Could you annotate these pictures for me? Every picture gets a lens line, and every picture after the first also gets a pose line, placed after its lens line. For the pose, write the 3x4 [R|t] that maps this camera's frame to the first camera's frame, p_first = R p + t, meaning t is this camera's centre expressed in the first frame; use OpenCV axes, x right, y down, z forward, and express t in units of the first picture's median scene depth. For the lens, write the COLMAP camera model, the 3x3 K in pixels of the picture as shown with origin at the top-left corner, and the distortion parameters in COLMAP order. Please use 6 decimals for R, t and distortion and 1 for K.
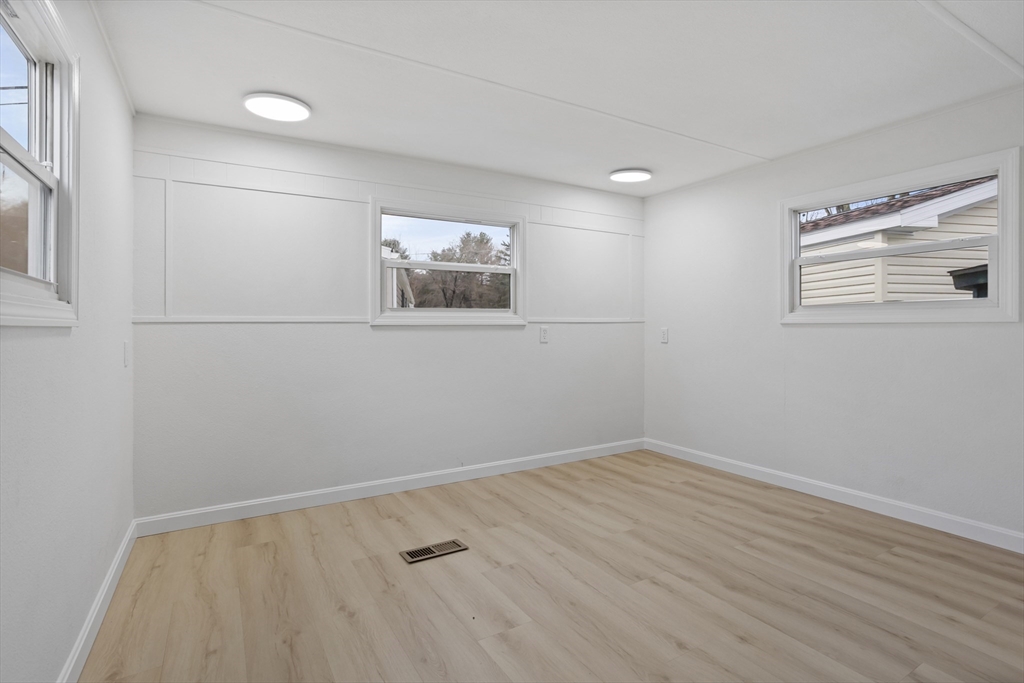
lens RADIAL K [[500.9, 0, 513.0], [0, 500.9, 337.8], [0, 0, 1]] dist [-0.037882, 0.019622]
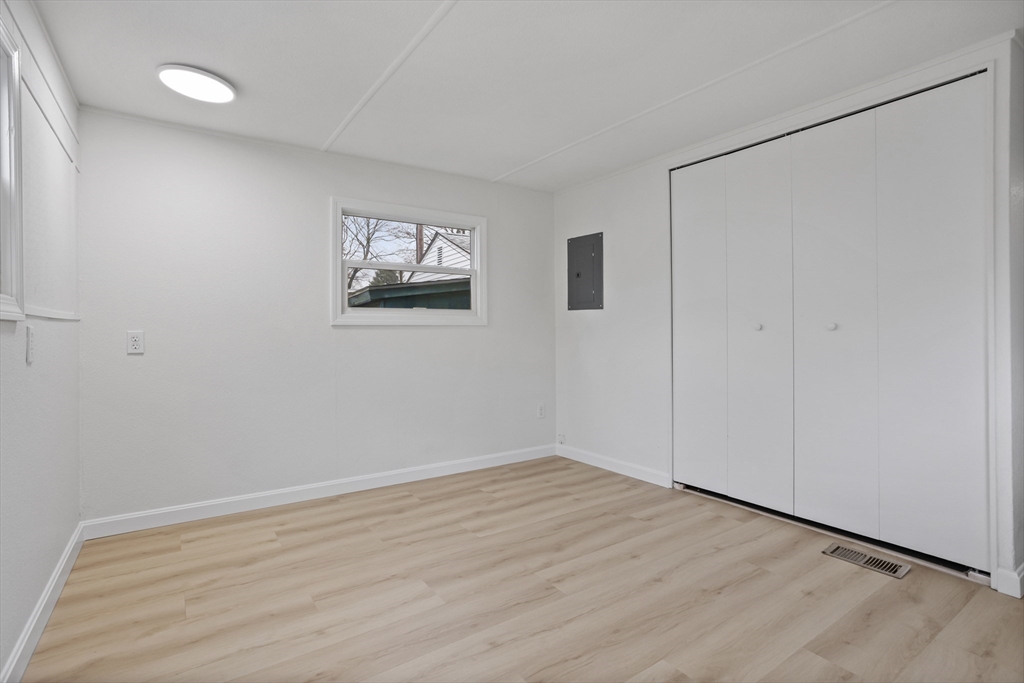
lens RADIAL K [[500.9, 0, 515.9], [0, 500.9, 340.1], [0, 0, 1]] dist [-0.037882, 0.019622]
pose [[-0.066502, -0.014517, 0.997681, -0.562625], [0.023189, 0.999602, 0.016091, -0.009296], [-0.997517, 0.024205, -0.066139, 0.911002]]
